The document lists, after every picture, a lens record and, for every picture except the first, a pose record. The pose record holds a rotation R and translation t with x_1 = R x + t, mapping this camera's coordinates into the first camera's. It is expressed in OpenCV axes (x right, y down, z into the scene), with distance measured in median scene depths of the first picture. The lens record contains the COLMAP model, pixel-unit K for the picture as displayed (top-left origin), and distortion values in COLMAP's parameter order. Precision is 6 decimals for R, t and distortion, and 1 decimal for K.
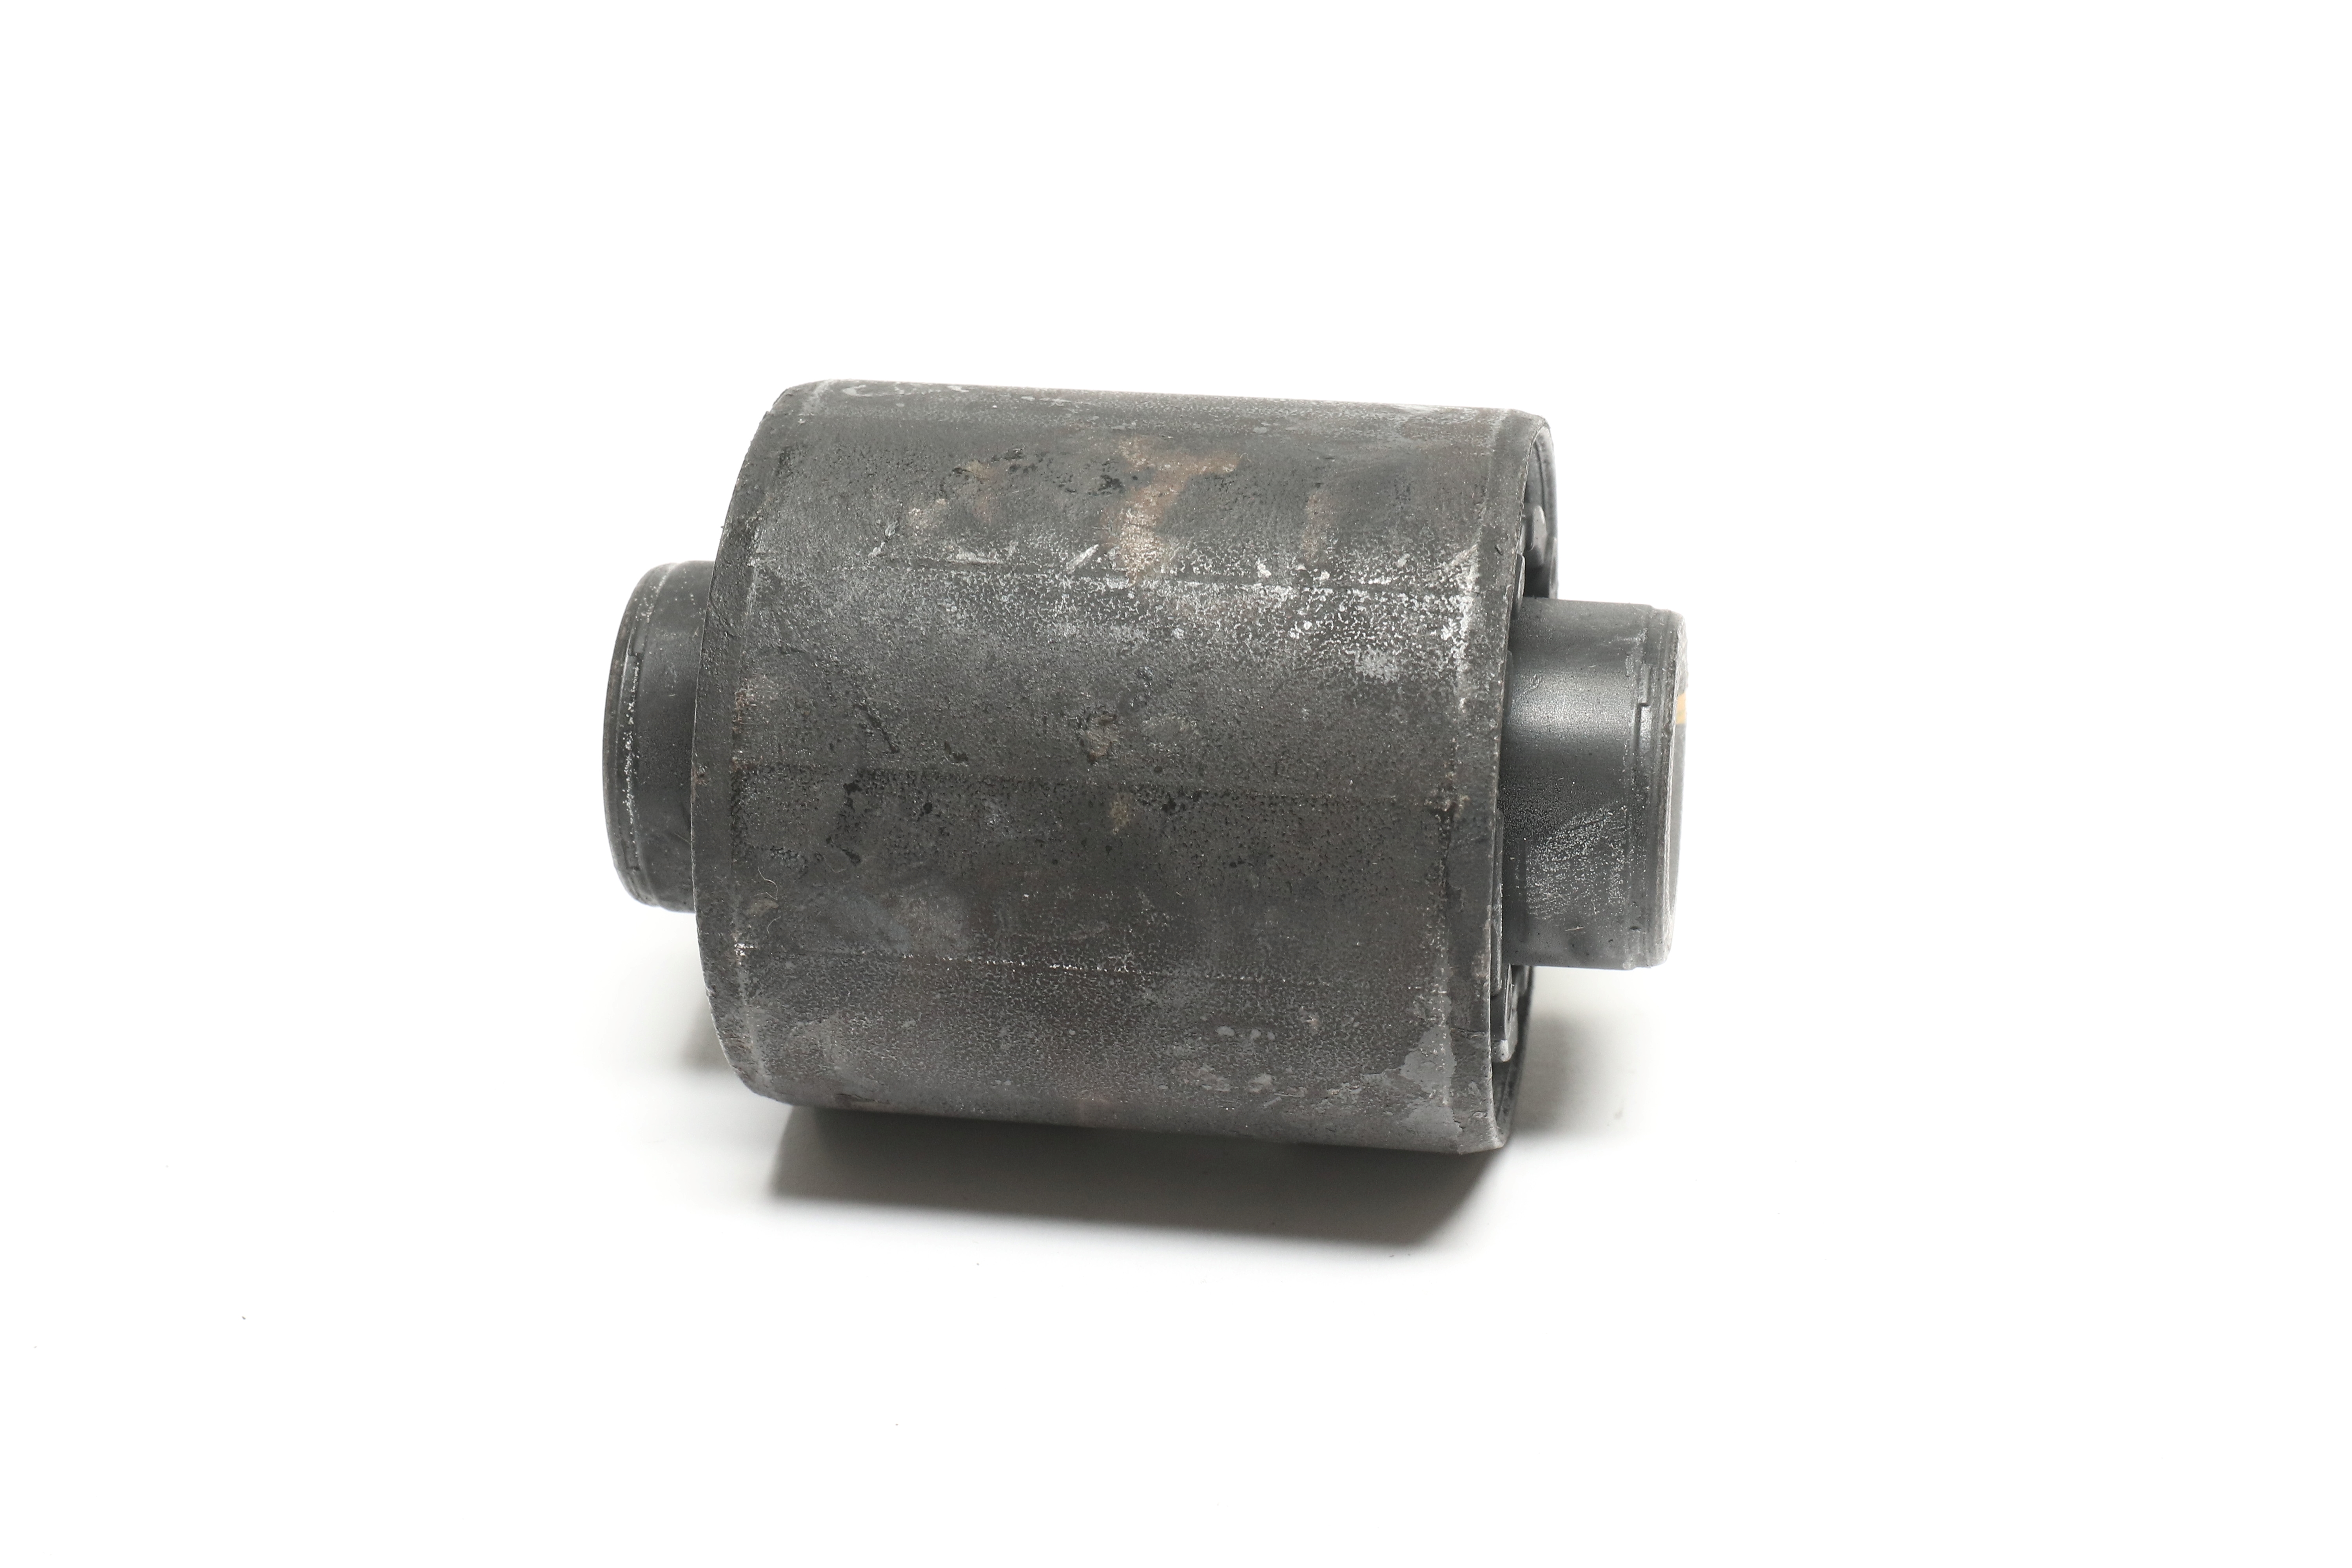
lens RADIAL K [[4718.9, 0, 1183.9], [0, 4718.9, 781.2], [0, 0, 1]] dist [-0.011698, 0.000000]
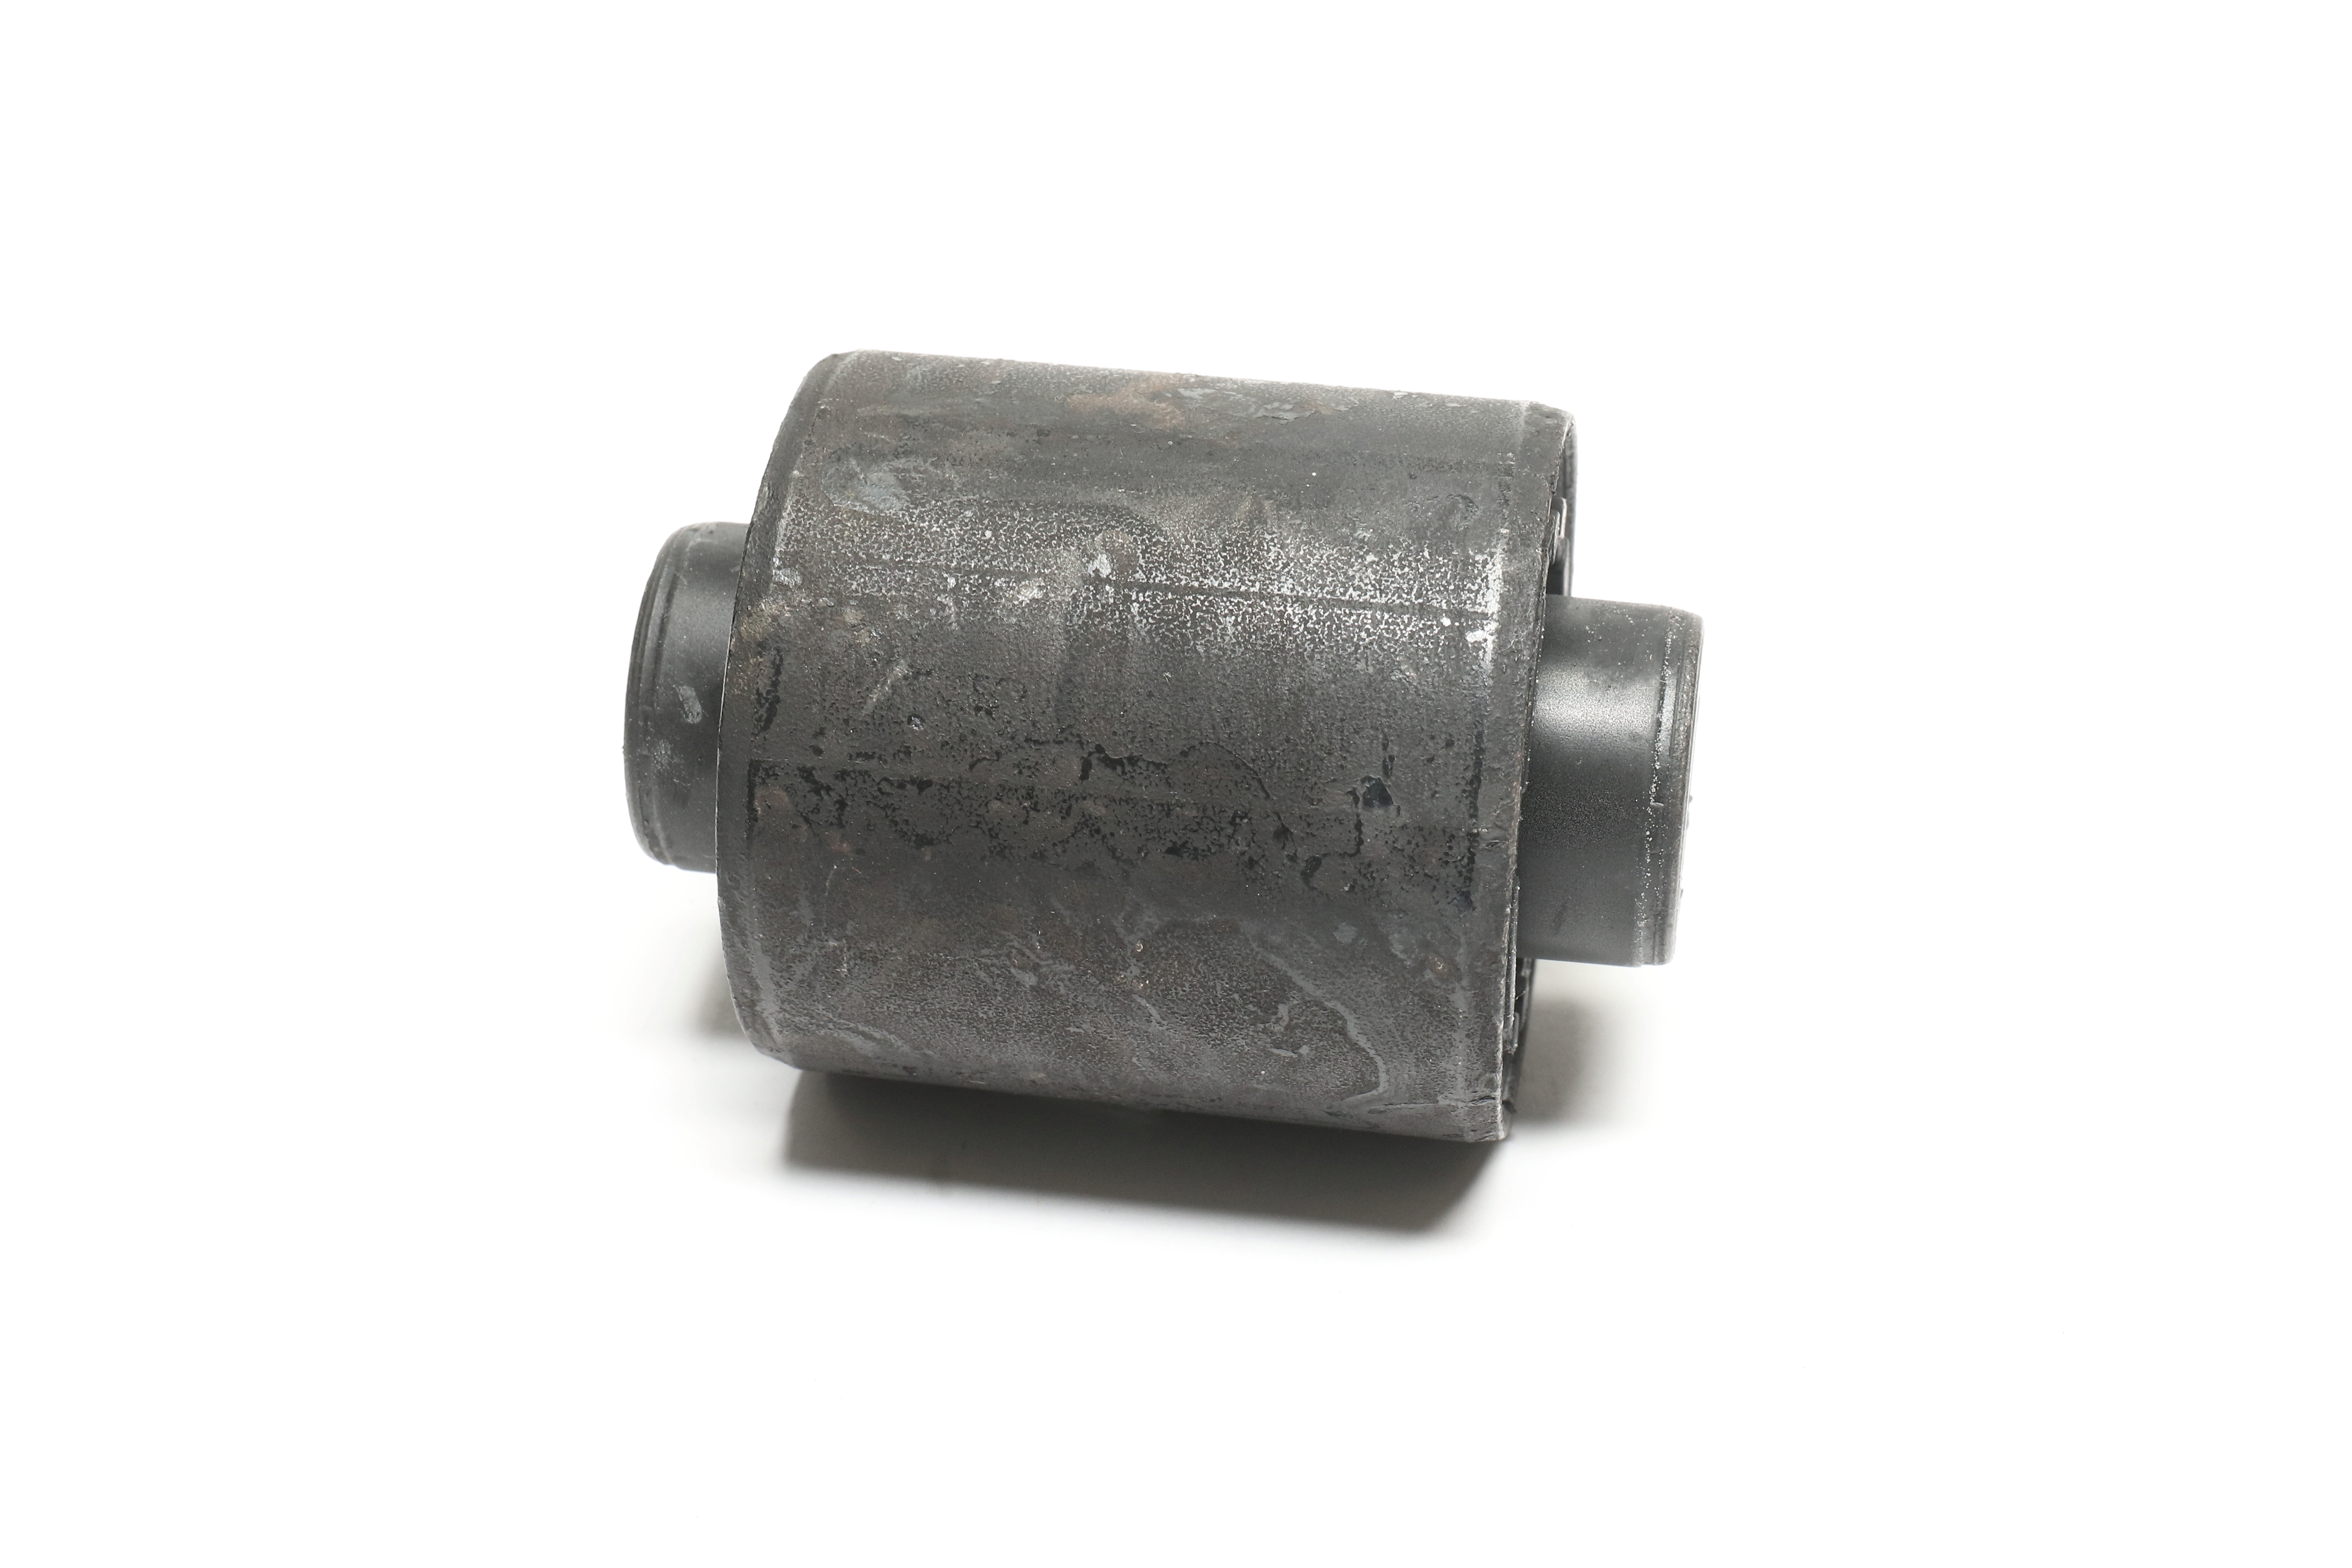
lens RADIAL K [[4718.9, 0, 1170.2], [0, 4718.9, 775.5], [0, 0, 1]] dist [-0.011698, 0.000000]
pose [[0.995083, 0.039215, 0.090951, -0.105478], [-0.040334, 0.999131, 0.010494, -0.007981], [-0.090460, -0.014110, 0.995800, 0.003447]]
